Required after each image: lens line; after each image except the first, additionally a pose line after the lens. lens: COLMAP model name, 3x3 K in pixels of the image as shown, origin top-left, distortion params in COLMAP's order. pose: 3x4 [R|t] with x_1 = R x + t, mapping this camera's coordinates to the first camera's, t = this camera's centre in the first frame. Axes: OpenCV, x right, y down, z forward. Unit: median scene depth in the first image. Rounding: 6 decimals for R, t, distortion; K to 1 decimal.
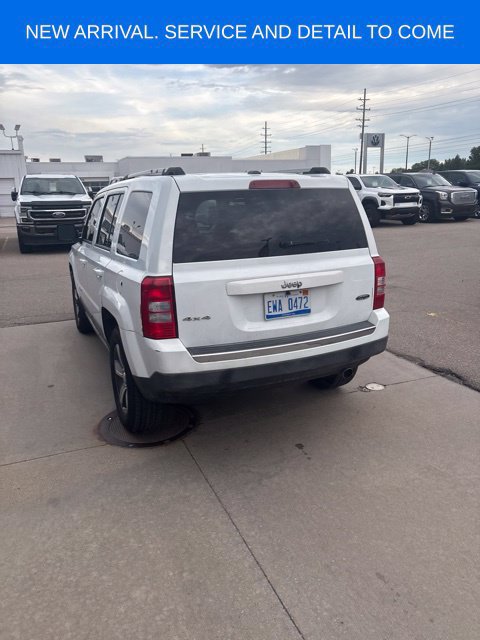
lens RADIAL K [[466.6, 0, 277.5], [0, 466.6, 326.8], [0, 0, 1]] dist [0.063533, -0.000818]
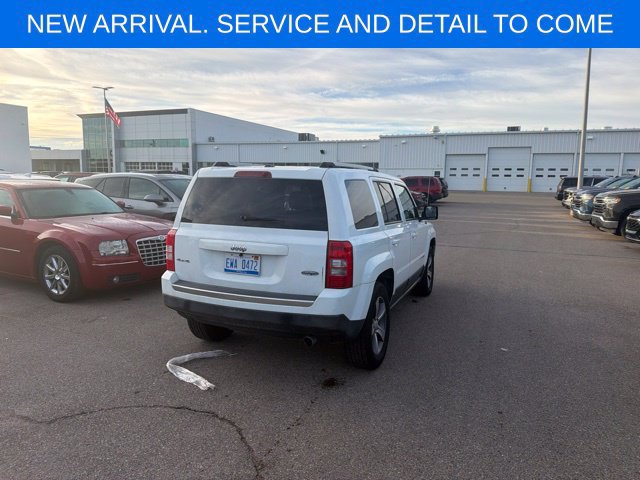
lens RADIAL K [[460.9, 0, 319.5], [0, 460.9, 236.8], [0, 0, 1]] dist [0.003850, -0.003216]
pose [[0.665285, 0.117769, -0.737242, 1.091409], [-0.233122, 0.970875, -0.055279, -0.101042], [0.709260, 0.208644, 0.673363, 0.288098]]
